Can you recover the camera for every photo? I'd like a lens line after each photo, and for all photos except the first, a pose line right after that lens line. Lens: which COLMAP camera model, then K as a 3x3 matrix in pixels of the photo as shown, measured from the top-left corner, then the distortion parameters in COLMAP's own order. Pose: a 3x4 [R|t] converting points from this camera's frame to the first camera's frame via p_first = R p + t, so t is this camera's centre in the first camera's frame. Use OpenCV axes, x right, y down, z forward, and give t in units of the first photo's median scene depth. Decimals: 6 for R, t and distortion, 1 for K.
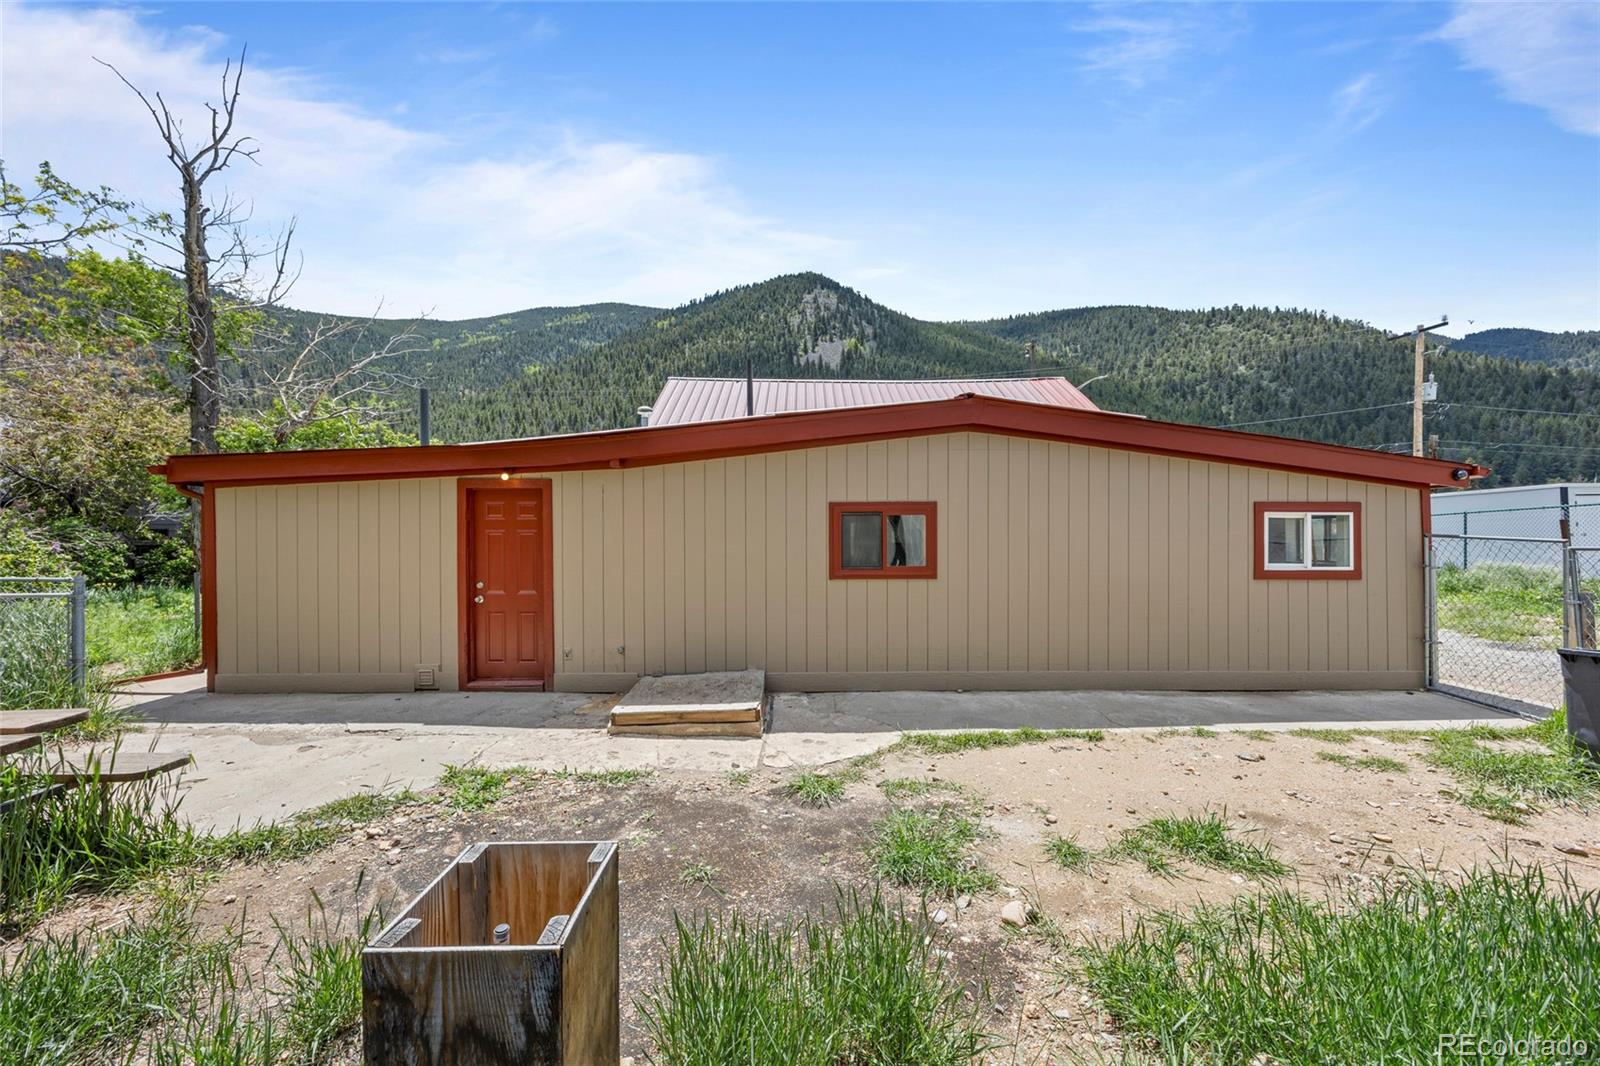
lens RADIAL K [[613.0, 0, 805.9], [0, 613.0, 538.3], [0, 0, 1]] dist [-0.000409, 0.000038]
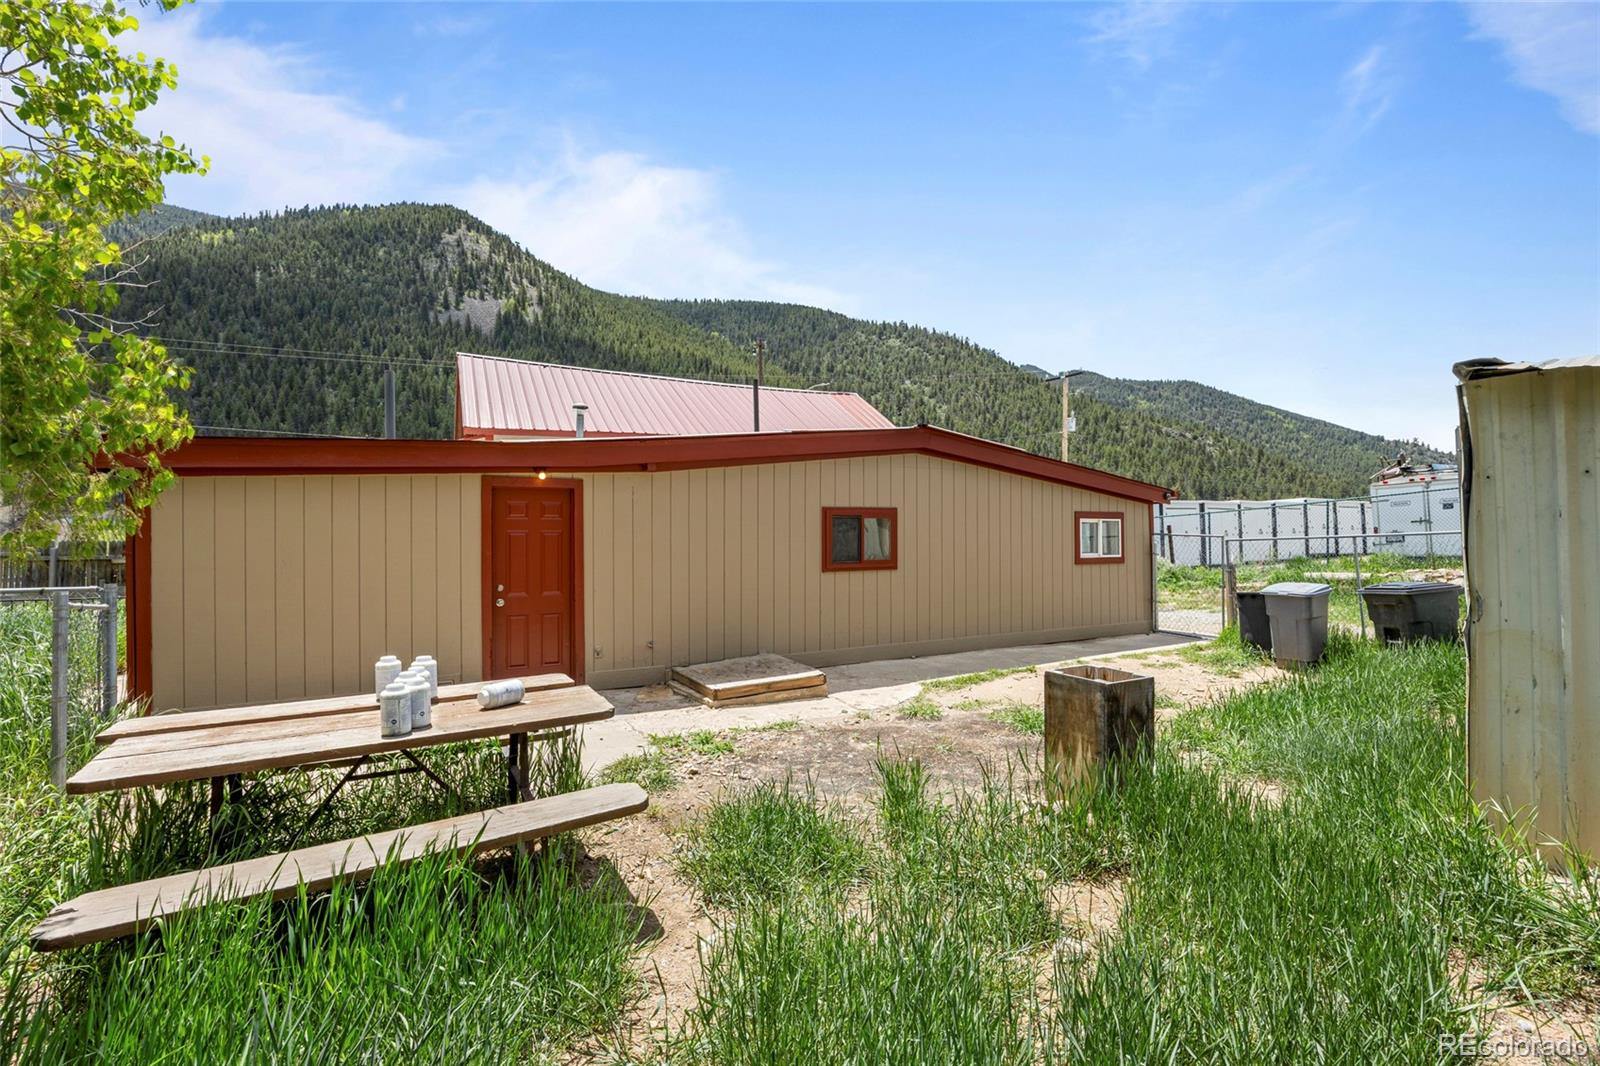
lens RADIAL K [[734.3, 0, 800.0], [0, 734.3, 533.0], [0, 0, 1]] dist [-0.012447, 0.000322]
pose [[0.882528, -0.001076, 0.470259, -0.656741], [0.011017, 0.999770, -0.018388, 0.017018], [-0.470131, 0.021409, 0.882337, -0.228823]]
